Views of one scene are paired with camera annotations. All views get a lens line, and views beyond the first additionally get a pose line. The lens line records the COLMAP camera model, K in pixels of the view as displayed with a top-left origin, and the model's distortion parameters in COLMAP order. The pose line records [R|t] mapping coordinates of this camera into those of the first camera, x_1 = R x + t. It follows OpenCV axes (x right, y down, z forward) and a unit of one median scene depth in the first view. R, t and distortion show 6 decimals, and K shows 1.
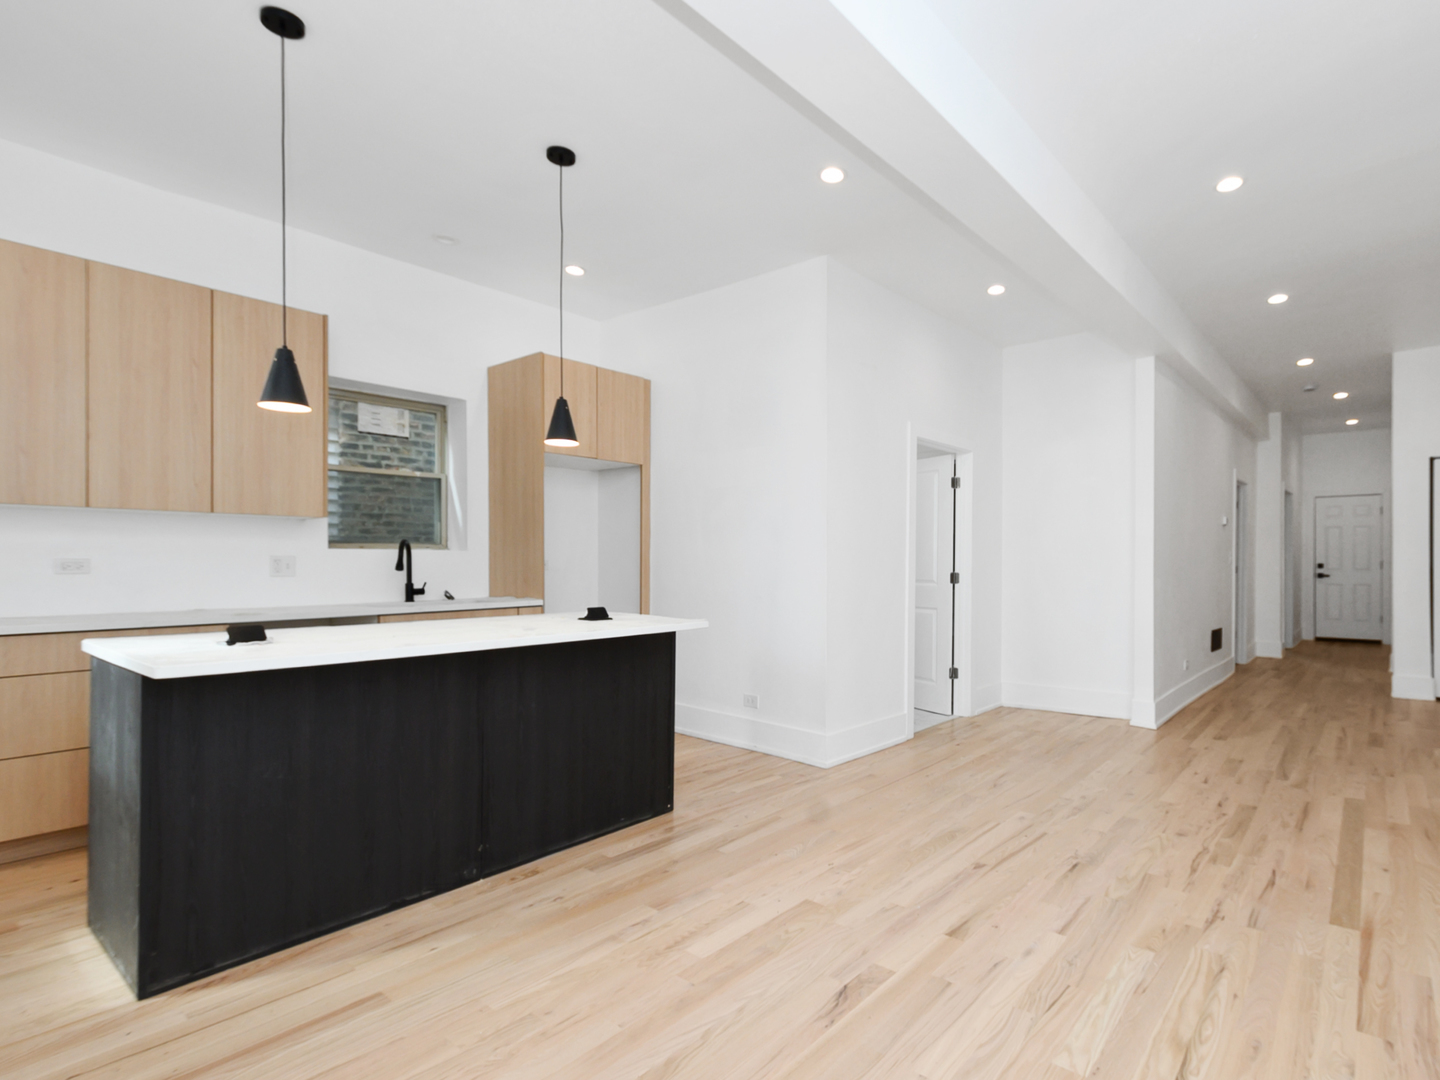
lens RADIAL K [[792.5, 0, 722.6], [0, 792.5, 555.6], [0, 0, 1]] dist [-0.030220, -0.001021]
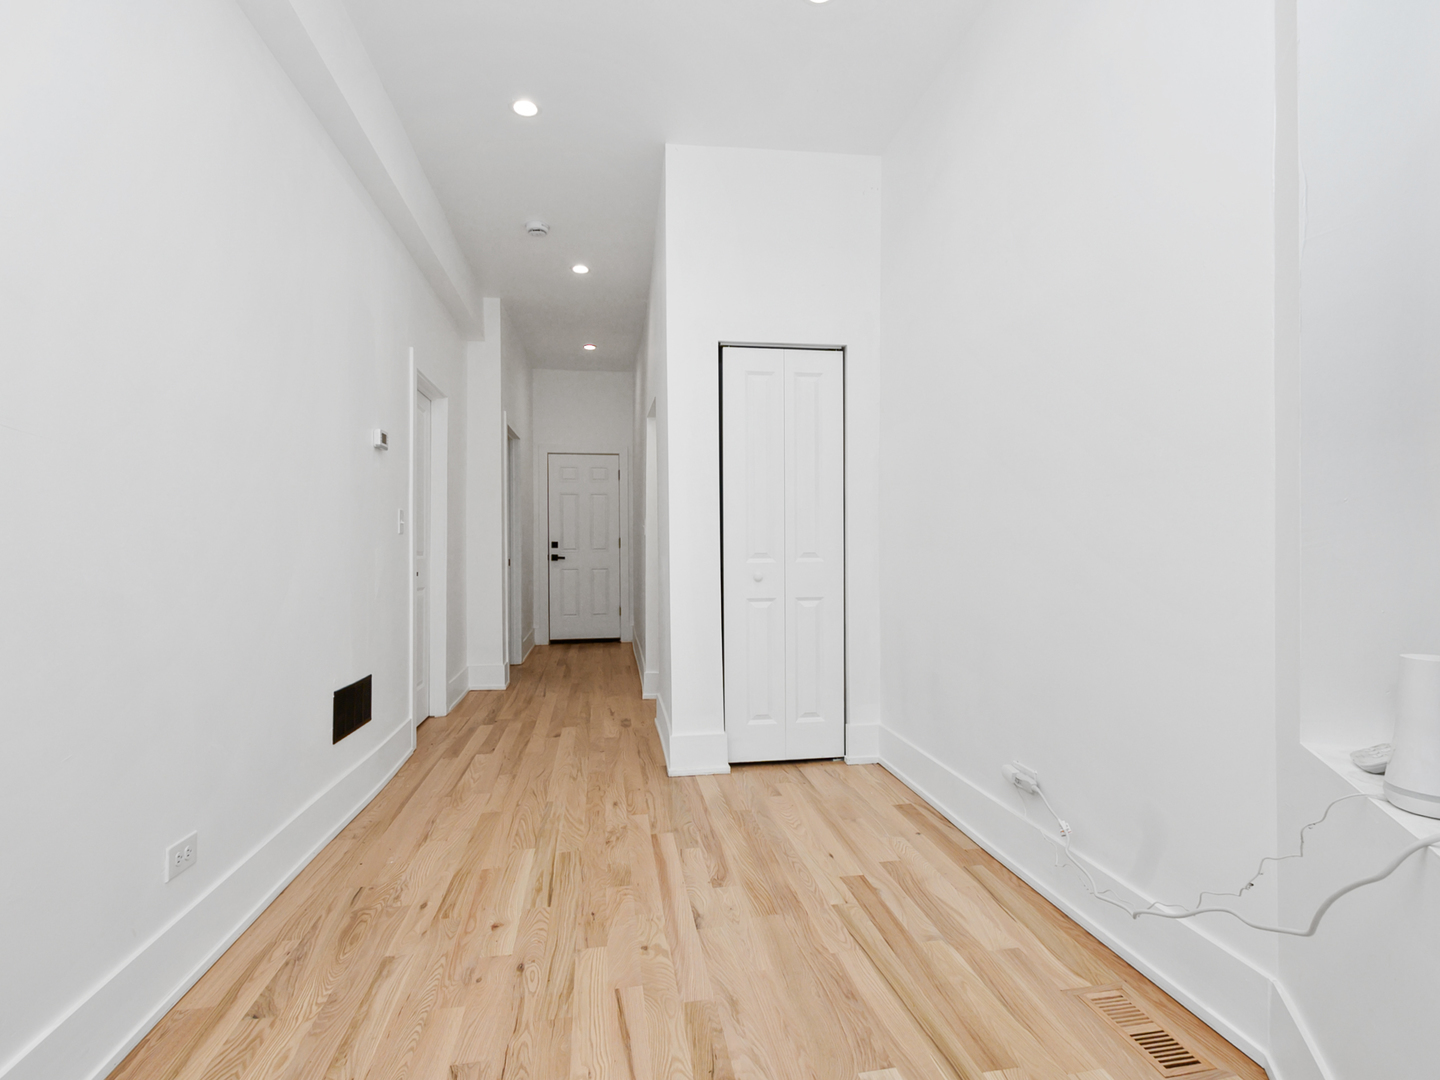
lens RADIAL K [[718.4, 0, 721.3], [0, 718.4, 544.9], [0, 0, 1]] dist [0.011875, -0.004819]
pose [[0.634389, -0.004436, 0.773001, 0.346517], [0.007139, 0.999975, -0.000119, 0.014891], [-0.772981, 0.005594, 0.634405, 0.451977]]
